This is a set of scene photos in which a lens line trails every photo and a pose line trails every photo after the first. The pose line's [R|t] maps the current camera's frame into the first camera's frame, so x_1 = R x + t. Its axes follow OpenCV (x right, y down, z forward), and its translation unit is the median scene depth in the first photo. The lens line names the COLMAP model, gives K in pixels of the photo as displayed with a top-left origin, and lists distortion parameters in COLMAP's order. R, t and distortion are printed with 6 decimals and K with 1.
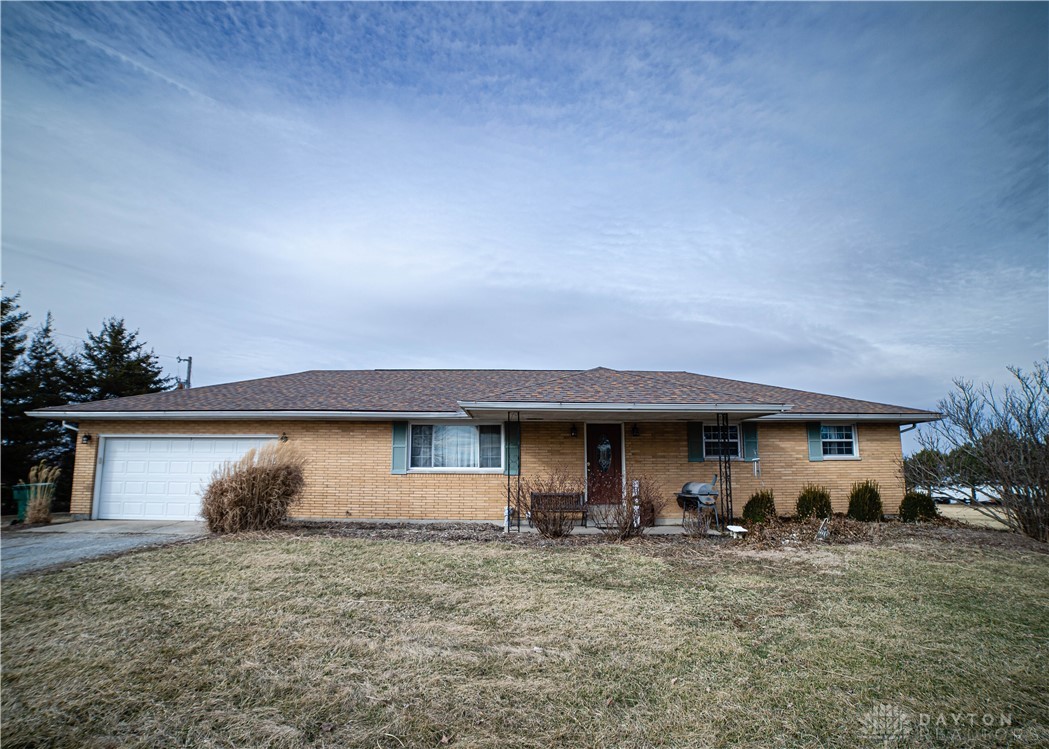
lens RADIAL K [[580.6, 0, 525.9], [0, 580.6, 392.7], [0, 0, 1]] dist [-0.070058, 0.000753]
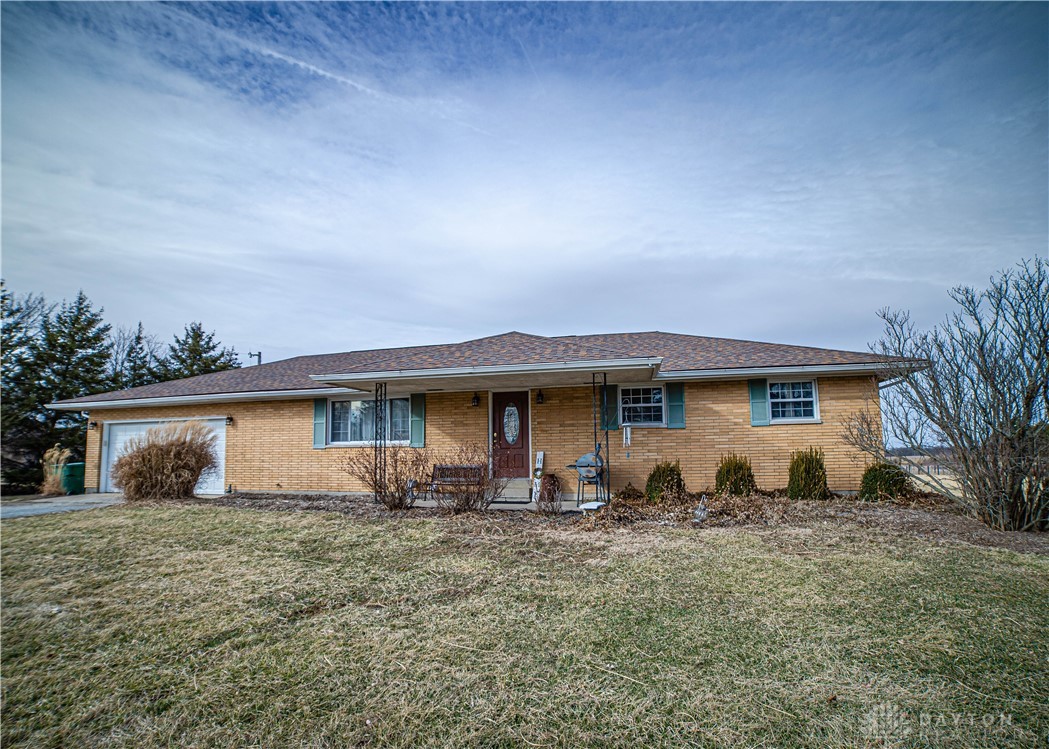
lens RADIAL K [[582.6, 0, 521.6], [0, 582.6, 406.1], [0, 0, 1]] dist [-0.072934, 0.000478]
pose [[0.958446, -0.038441, -0.282673, 0.419509], [0.054152, 0.997380, 0.047975, 0.032734], [0.280089, -0.061289, 0.958016, 0.103703]]
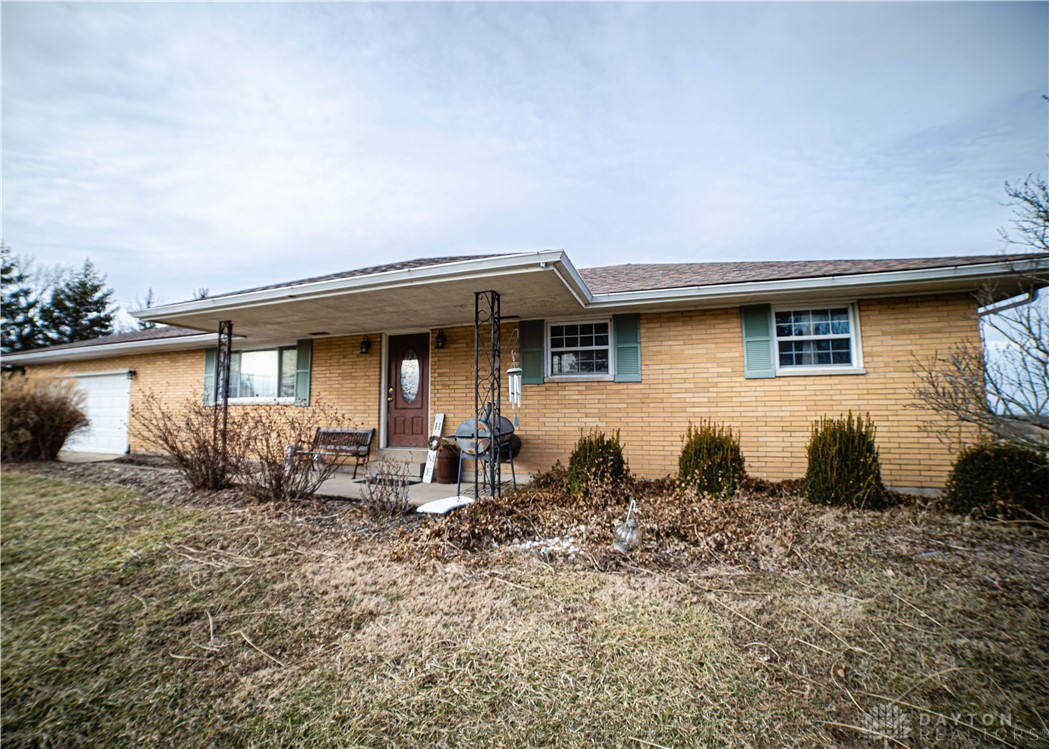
lens RADIAL K [[500.6, 0, 470.5], [0, 500.6, 375.7], [0, 0, 1]] dist [-0.101499, 0.037716]
pose [[0.893390, -0.034459, -0.447960, 0.477184], [0.058075, 0.997547, 0.039088, 0.085699], [0.445514, -0.060936, 0.893199, 0.487743]]
